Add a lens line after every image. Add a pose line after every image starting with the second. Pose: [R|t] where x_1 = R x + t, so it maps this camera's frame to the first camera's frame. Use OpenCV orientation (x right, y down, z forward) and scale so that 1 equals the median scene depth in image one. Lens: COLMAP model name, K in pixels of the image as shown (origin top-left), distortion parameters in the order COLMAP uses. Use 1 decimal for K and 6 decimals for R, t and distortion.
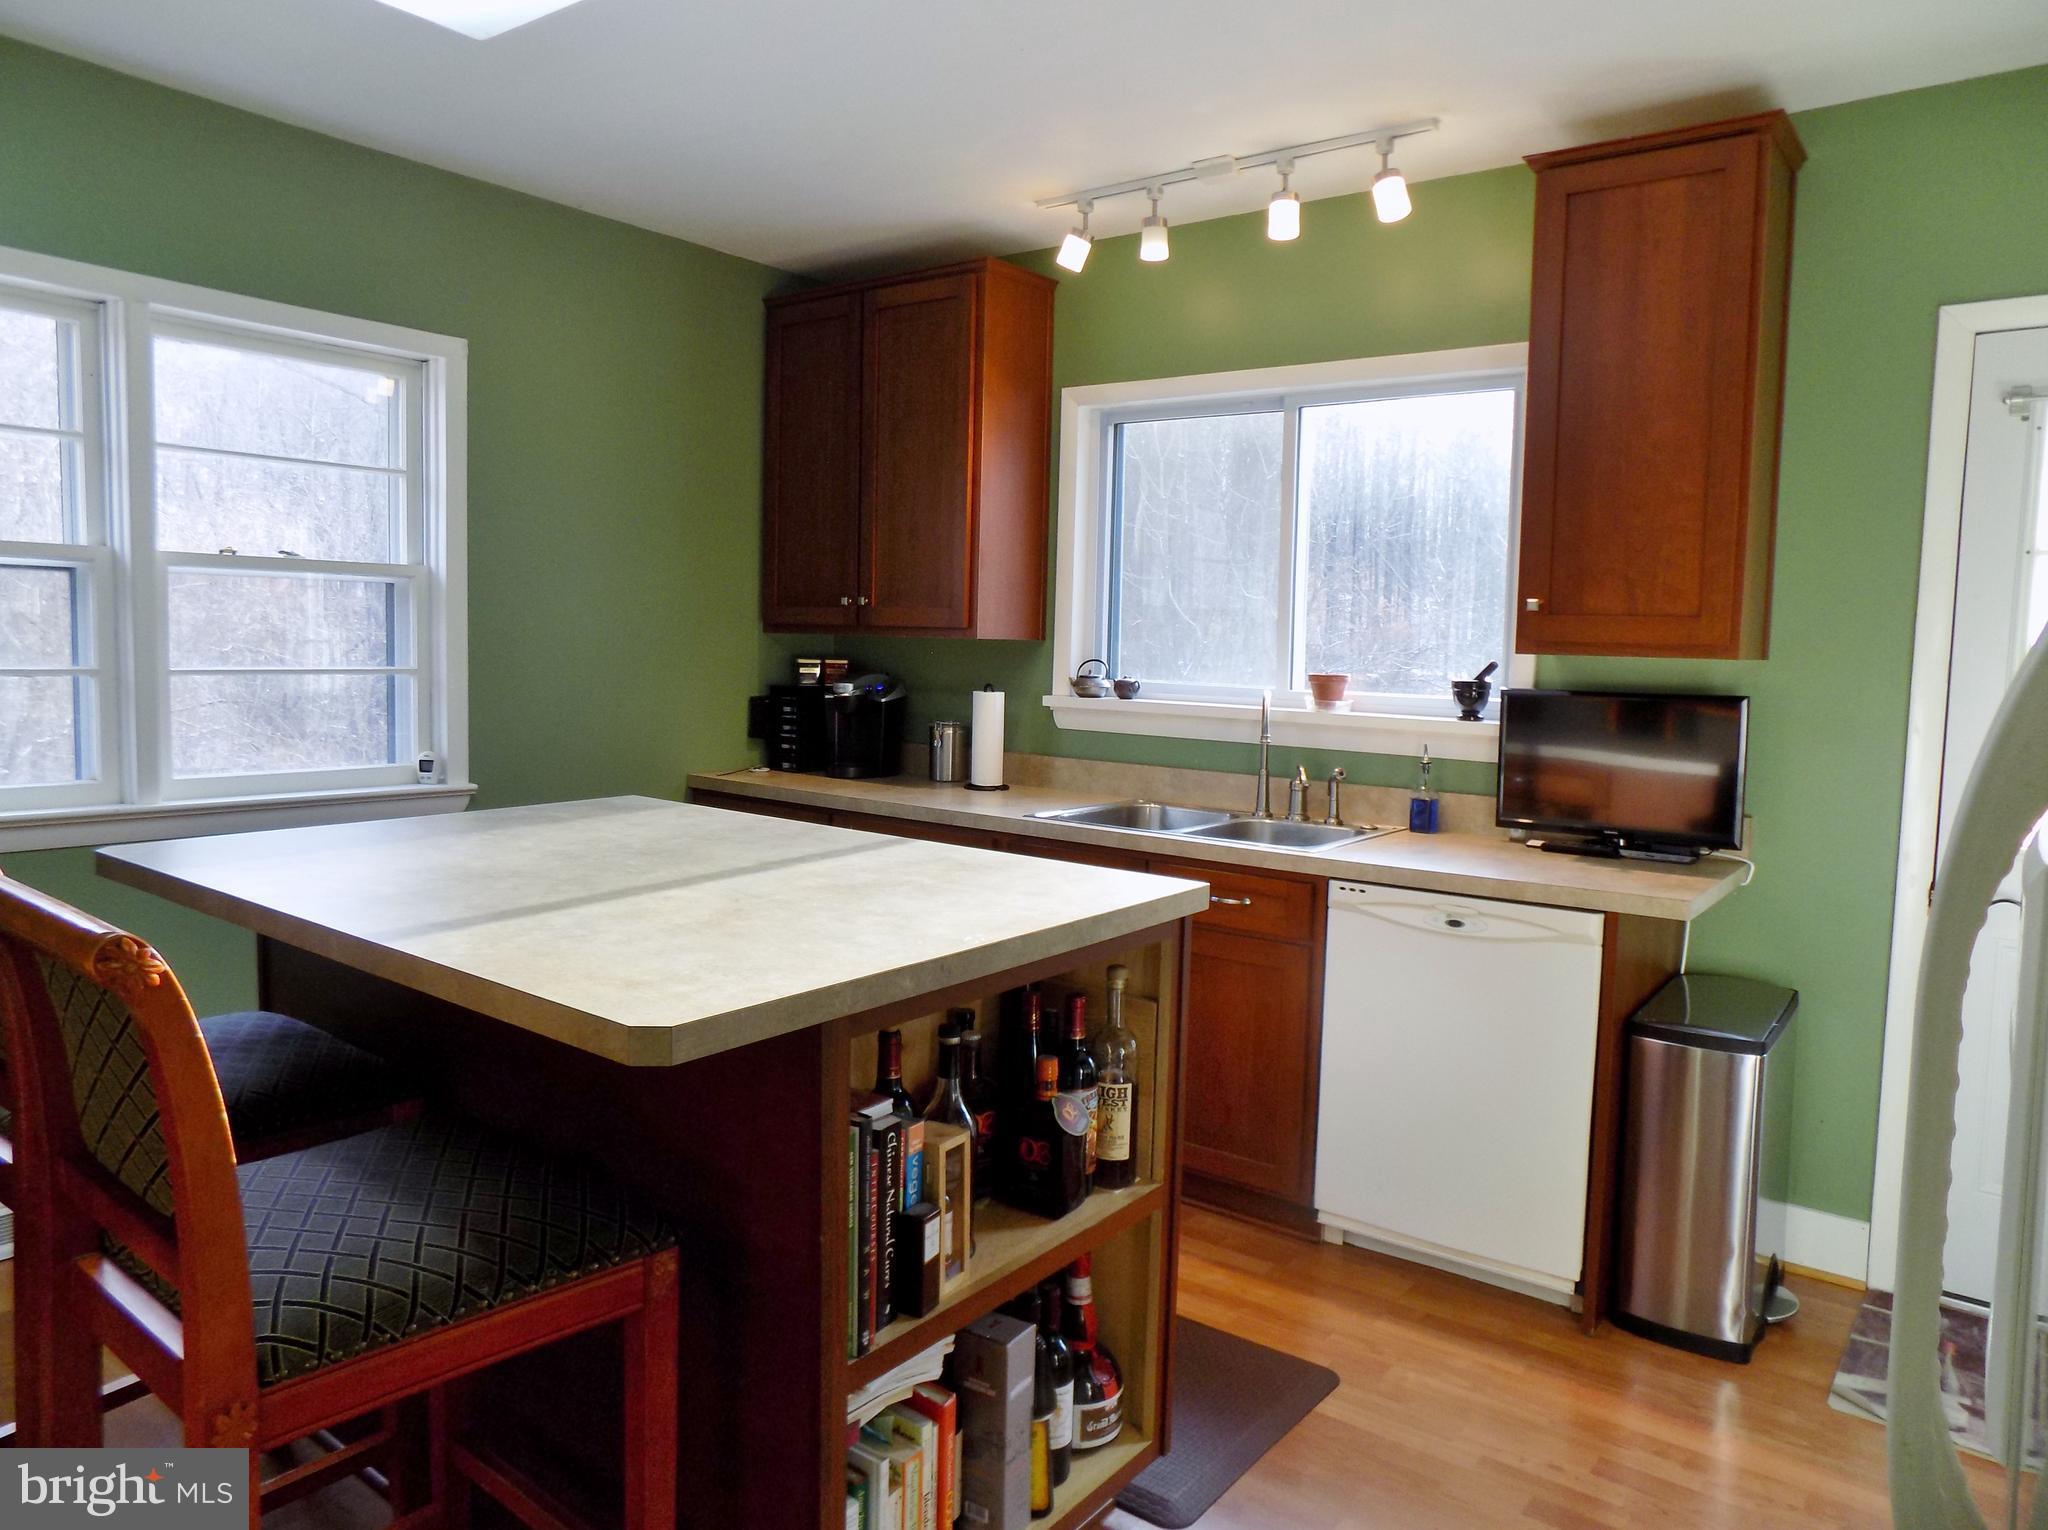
lens RADIAL K [[1385.6, 0, 1019.7], [0, 1385.6, 755.9], [0, 0, 1]] dist [0.046497, 0.003696]
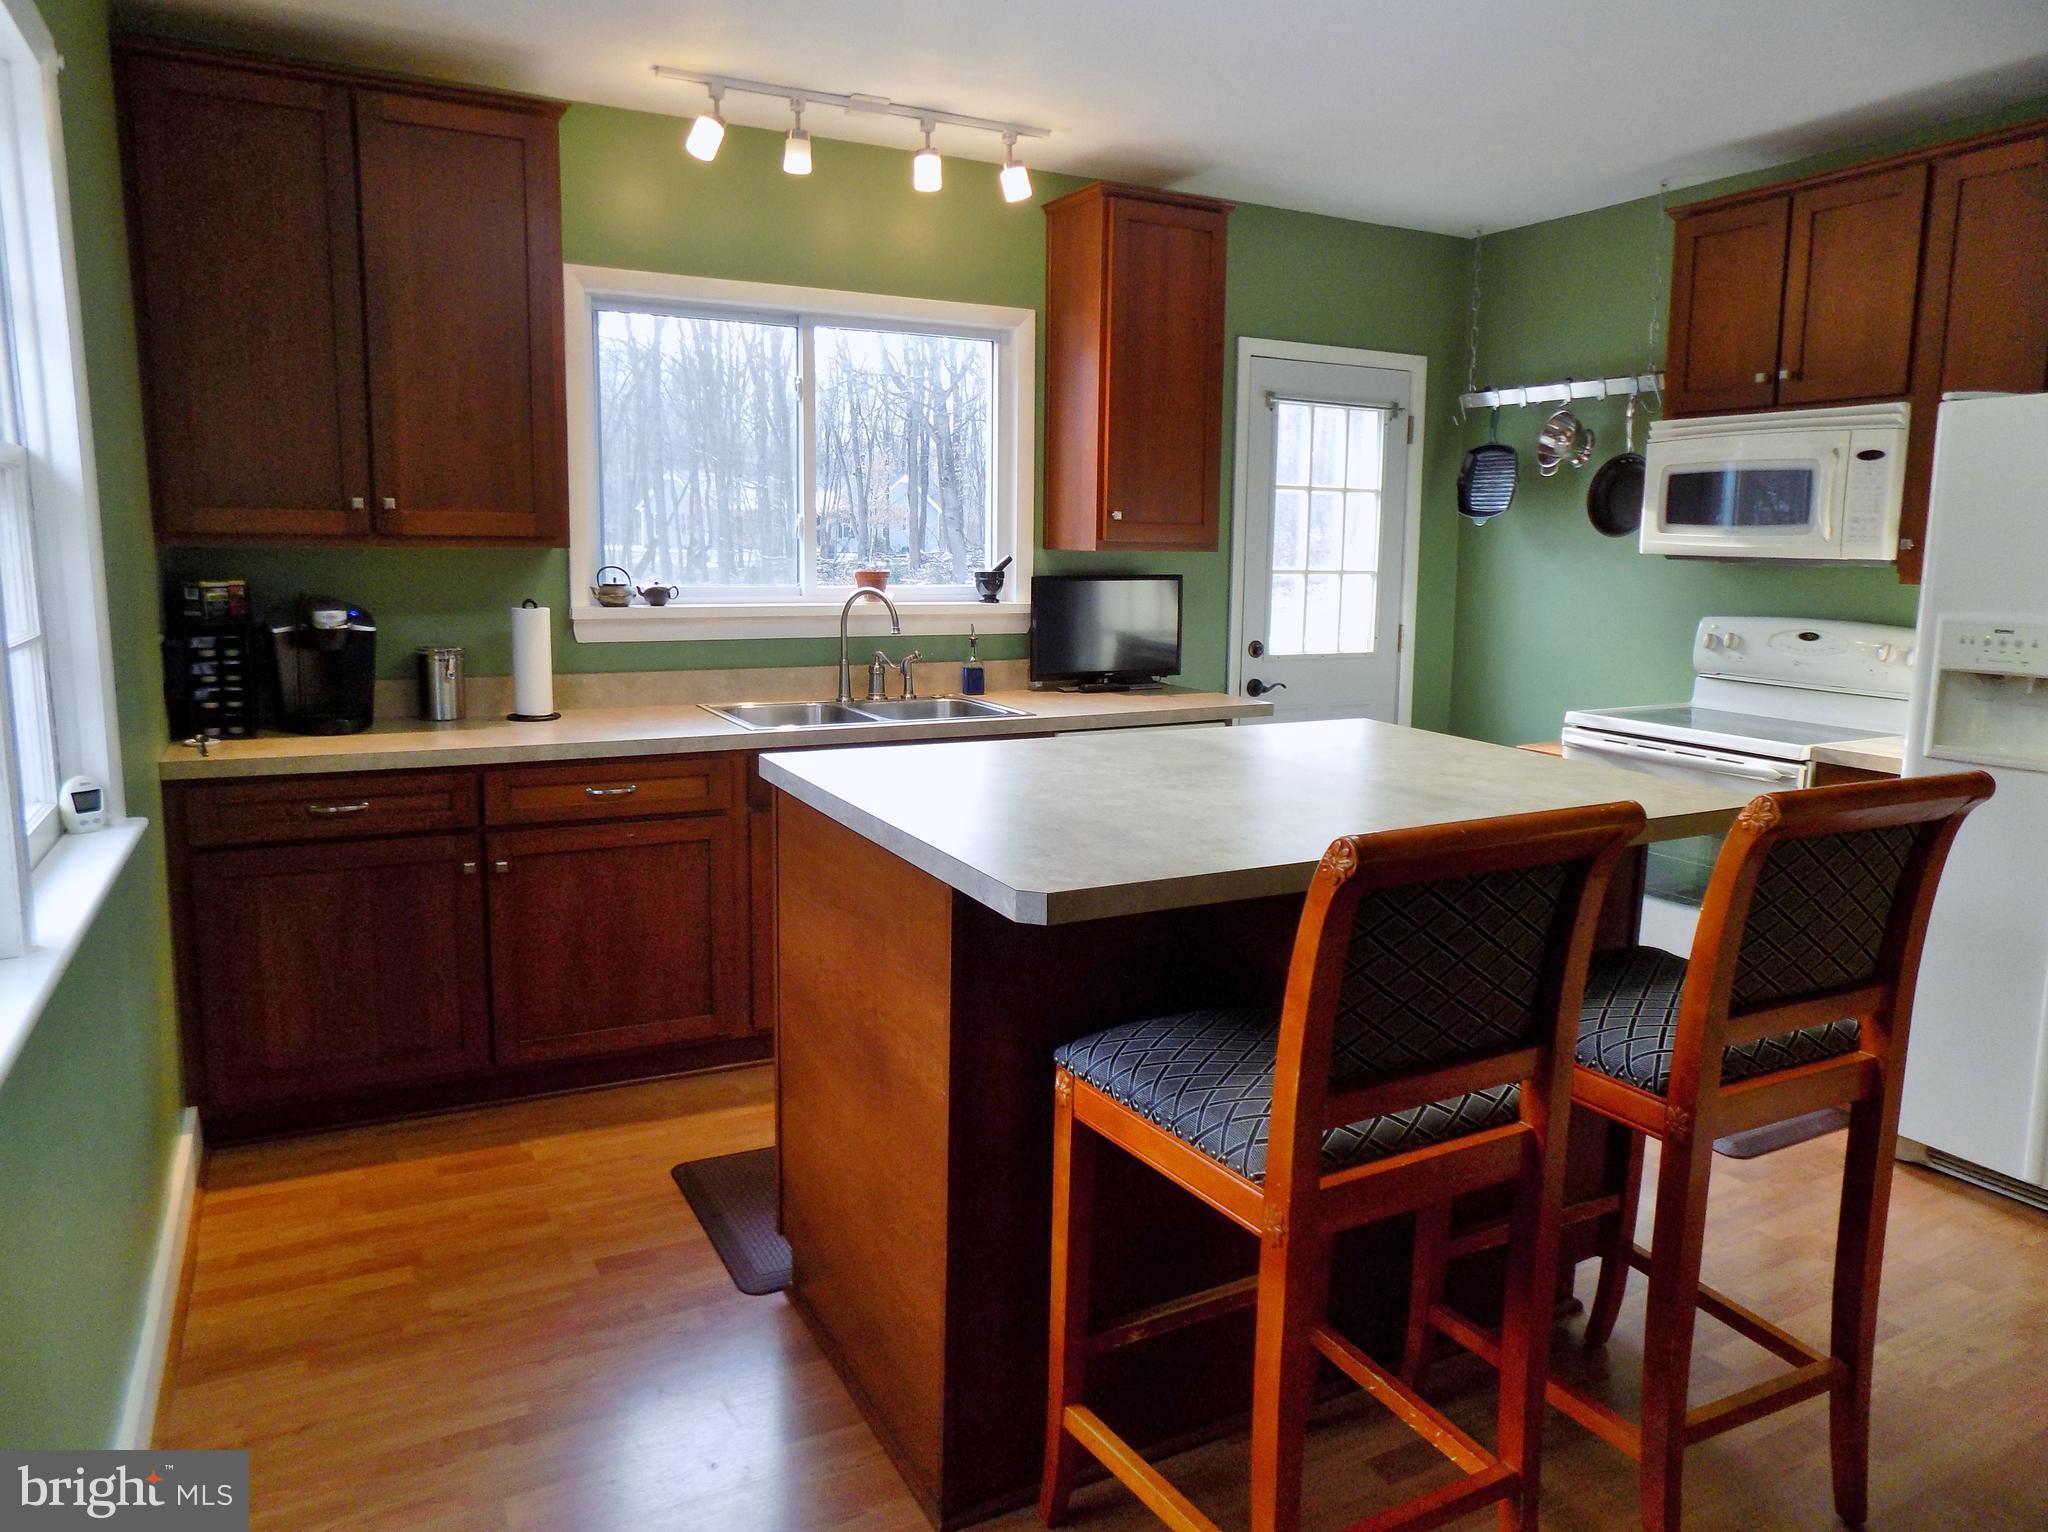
lens RADIAL K [[1385.6, 0, 1019.9], [0, 1385.6, 758.6], [0, 0, 1]] dist [0.046497, 0.003696]
pose [[0.451582, -0.166598, 0.876538, -0.760421], [0.079402, 0.986019, 0.146499, -0.064588], [-0.888689, 0.003443, 0.458497, 0.364370]]
